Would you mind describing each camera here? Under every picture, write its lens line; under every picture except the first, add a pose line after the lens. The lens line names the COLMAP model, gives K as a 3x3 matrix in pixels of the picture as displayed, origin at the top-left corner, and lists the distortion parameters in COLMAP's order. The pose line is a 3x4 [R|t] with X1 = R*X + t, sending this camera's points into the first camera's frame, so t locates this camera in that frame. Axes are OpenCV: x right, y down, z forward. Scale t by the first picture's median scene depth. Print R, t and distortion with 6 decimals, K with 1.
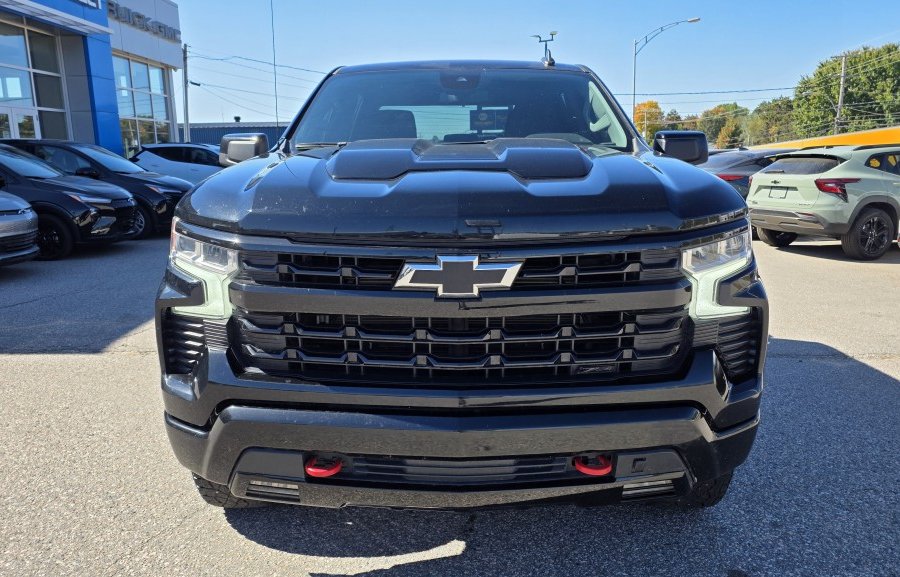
lens RADIAL K [[683.3, 0, 444.1], [0, 683.3, 280.4], [0, 0, 1]] dist [0.066980, -0.067182]
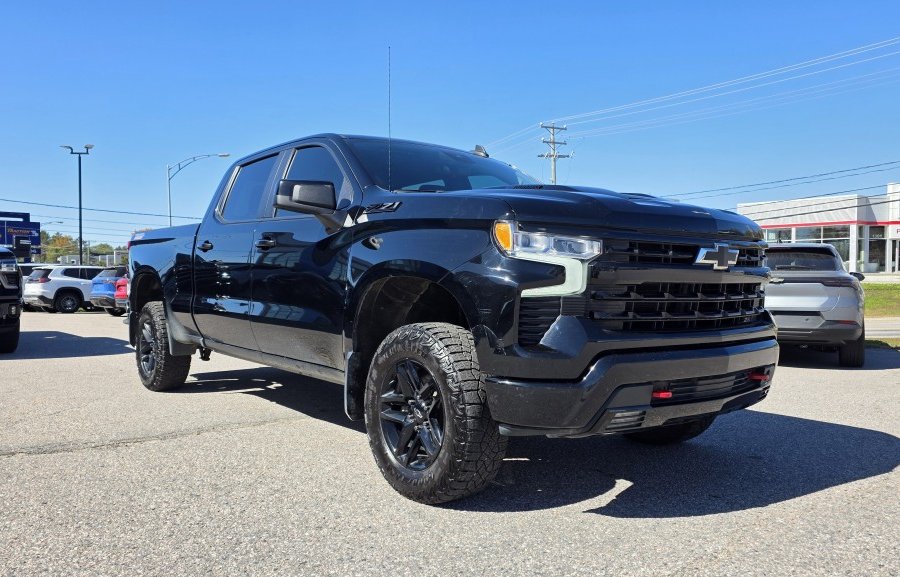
lens RADIAL K [[683.3, 0, 459.9], [0, 683.3, 283.0], [0, 0, 1]] dist [0.066980, -0.067182]
pose [[0.760655, 0.008144, 0.649105, -1.430764], [0.107842, 0.984441, -0.138727, 0.204930], [-0.640136, 0.175525, 0.747942, 0.177108]]
